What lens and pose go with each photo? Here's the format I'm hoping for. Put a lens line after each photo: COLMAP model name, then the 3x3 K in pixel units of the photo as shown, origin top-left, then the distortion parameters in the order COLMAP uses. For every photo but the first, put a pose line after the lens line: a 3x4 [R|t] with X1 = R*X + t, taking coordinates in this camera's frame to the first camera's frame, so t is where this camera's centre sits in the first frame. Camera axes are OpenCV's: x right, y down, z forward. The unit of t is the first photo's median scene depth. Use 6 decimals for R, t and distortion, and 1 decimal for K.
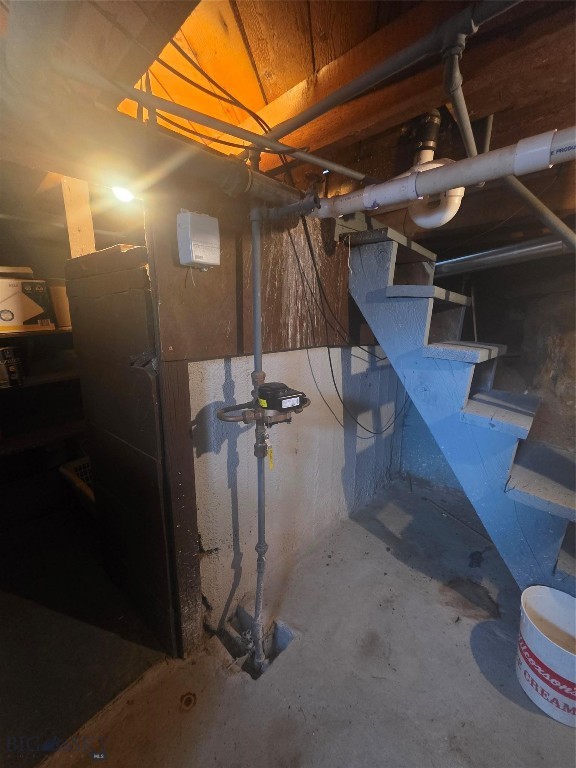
lens RADIAL K [[308.0, 0, 288.0], [0, 308.0, 384.0], [0, 0, 1]] dist [0.000586, -0.000144]
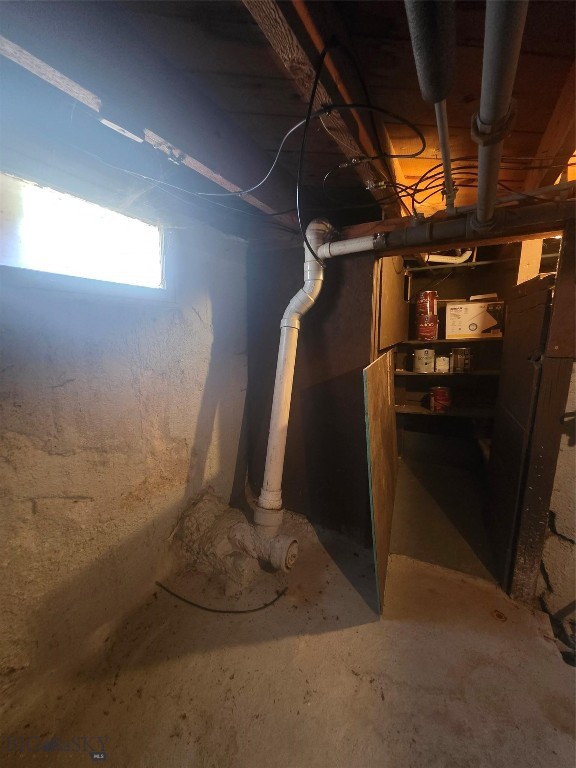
lens RADIAL K [[308.6, 0, 285.7], [0, 308.6, 384.9], [0, 0, 1]] dist [0.000346, 0.000240]
pose [[0.246060, 0.159219, -0.956088, 0.453603], [-0.199214, 0.973663, 0.110876, 0.089865], [0.948561, 0.163184, 0.271298, -0.310590]]
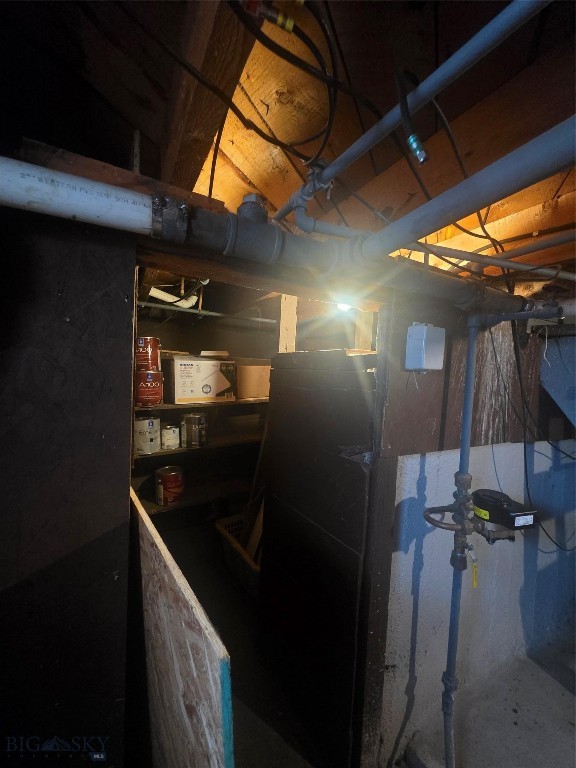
lens RADIAL K [[308.6, 0, 285.7], [0, 308.6, 384.9], [0, 0, 1]] dist [0.000346, 0.000240]
pose [[0.952691, 0.049532, -0.299876, -0.301538], [-0.104832, 0.979638, -0.171231, -0.075024], [0.285289, 0.194567, 0.938485, -0.087150]]
